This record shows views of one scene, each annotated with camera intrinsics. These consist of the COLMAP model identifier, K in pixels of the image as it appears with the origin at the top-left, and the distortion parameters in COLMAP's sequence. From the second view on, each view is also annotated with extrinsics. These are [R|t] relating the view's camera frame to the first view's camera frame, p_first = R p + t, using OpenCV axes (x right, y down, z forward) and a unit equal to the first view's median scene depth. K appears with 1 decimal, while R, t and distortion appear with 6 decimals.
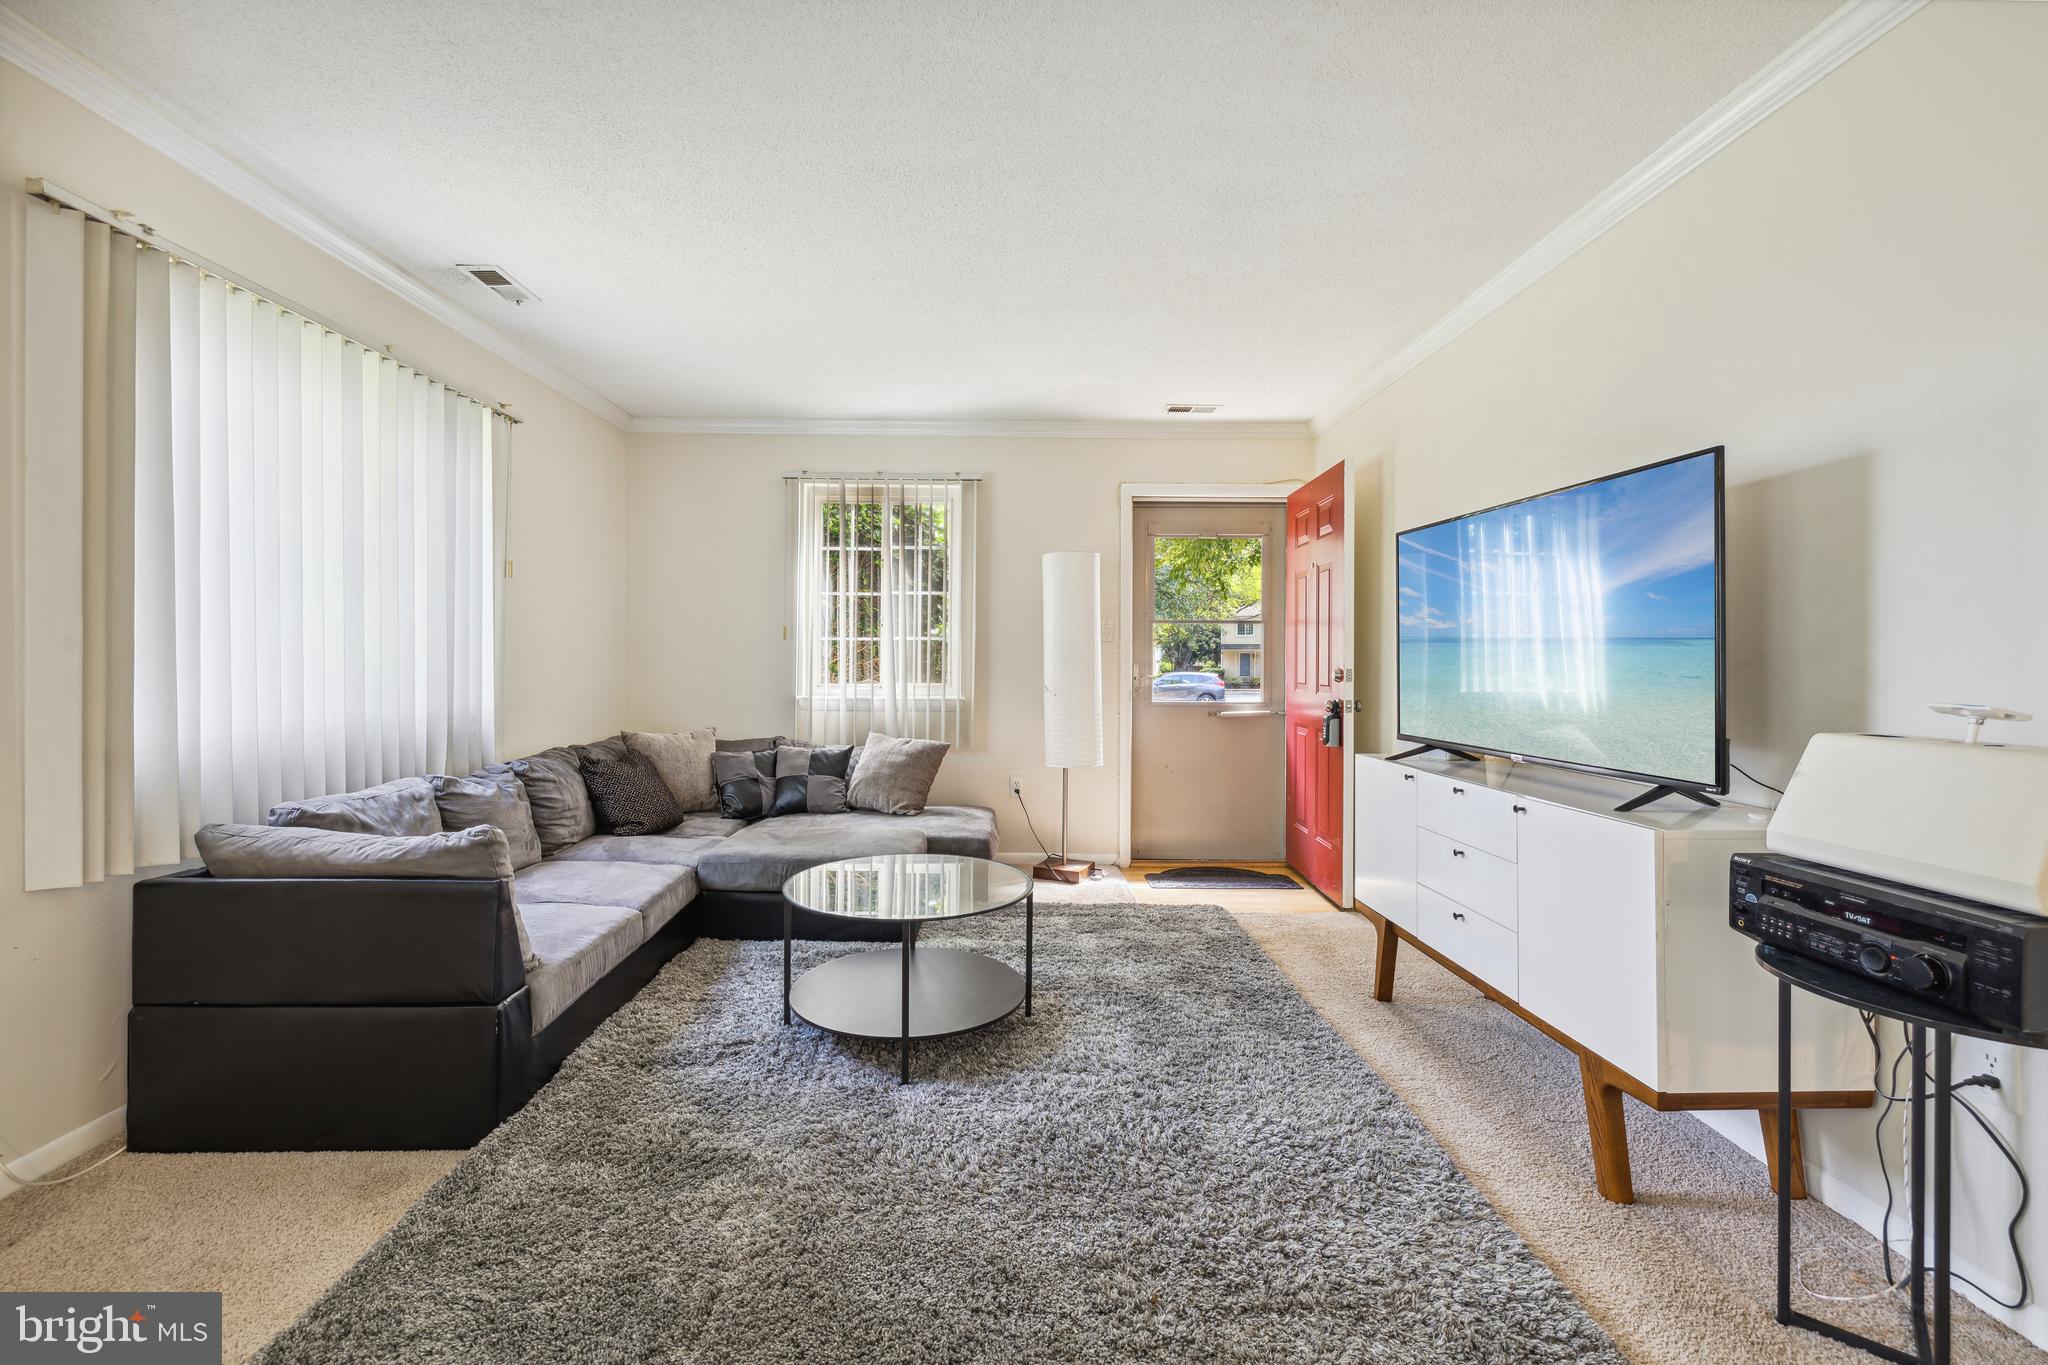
lens RADIAL K [[871.8, 0, 1007.6], [0, 871.8, 653.8], [0, 0, 1]] dist [0.002799, 0.000023]
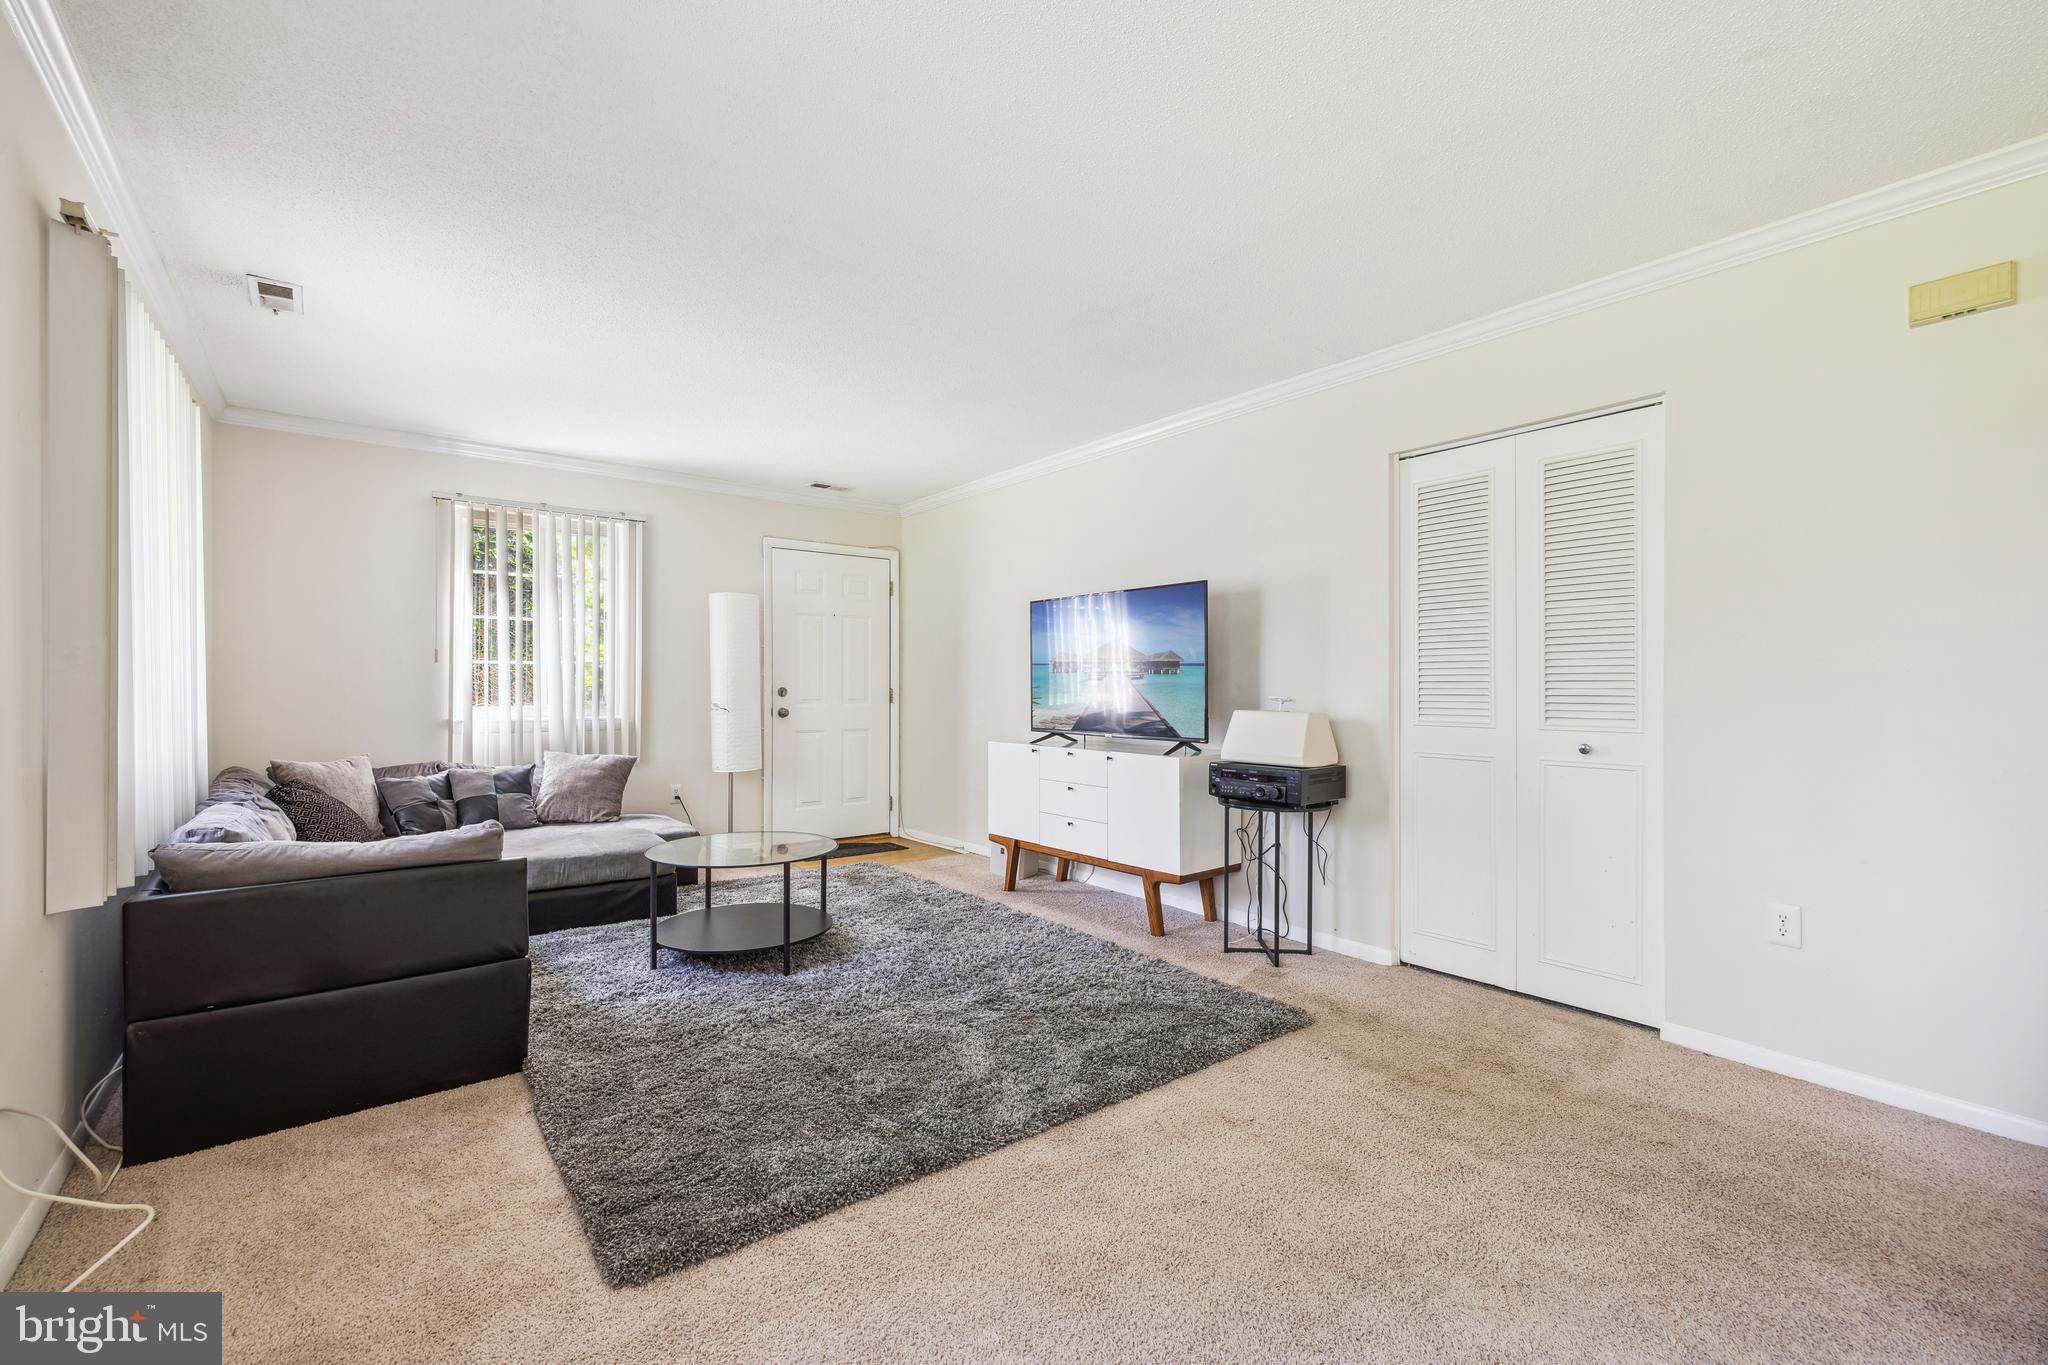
lens RADIAL K [[861.1, 0, 1024.0], [0, 861.1, 682.5], [0, 0, 1]] dist [0.001181, 0.000053]
pose [[0.794060, -0.003350, 0.607830, -0.438290], [-0.000483, 0.999981, 0.006143, -0.000035], [-0.607839, -0.005171, 0.794043, -0.239304]]
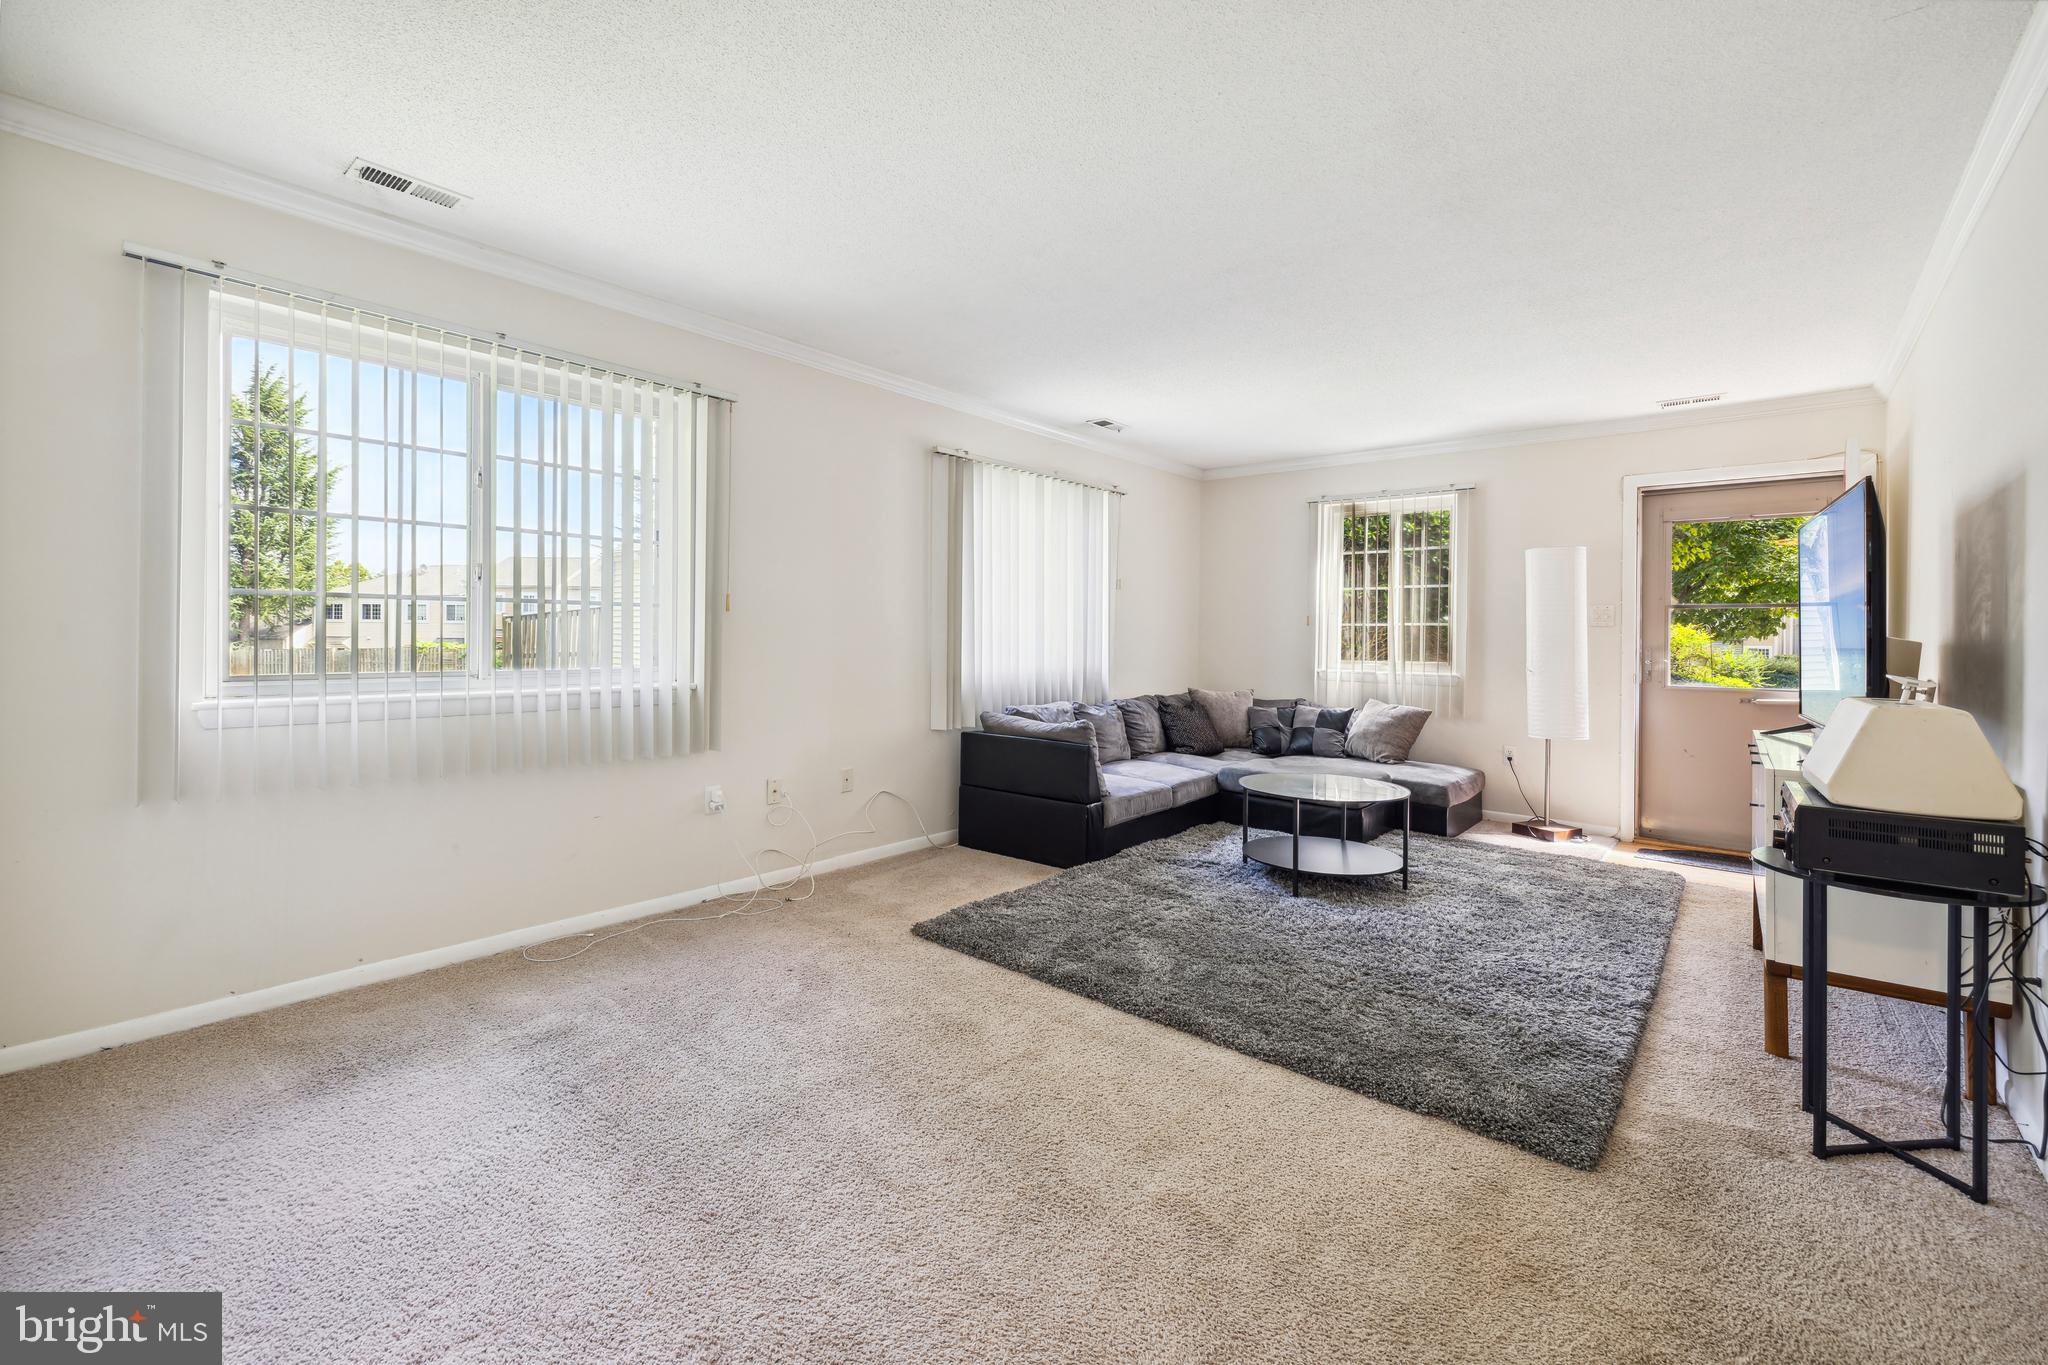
lens RADIAL K [[871.8, 0, 1007.6], [0, 871.8, 653.8], [0, 0, 1]] dist [0.002799, 0.000023]
pose [[0.756189, 0.017426, -0.654121, 0.356589], [-0.004783, 0.999766, 0.021106, 0.000588], [0.654336, -0.012831, 0.756095, -0.393236]]
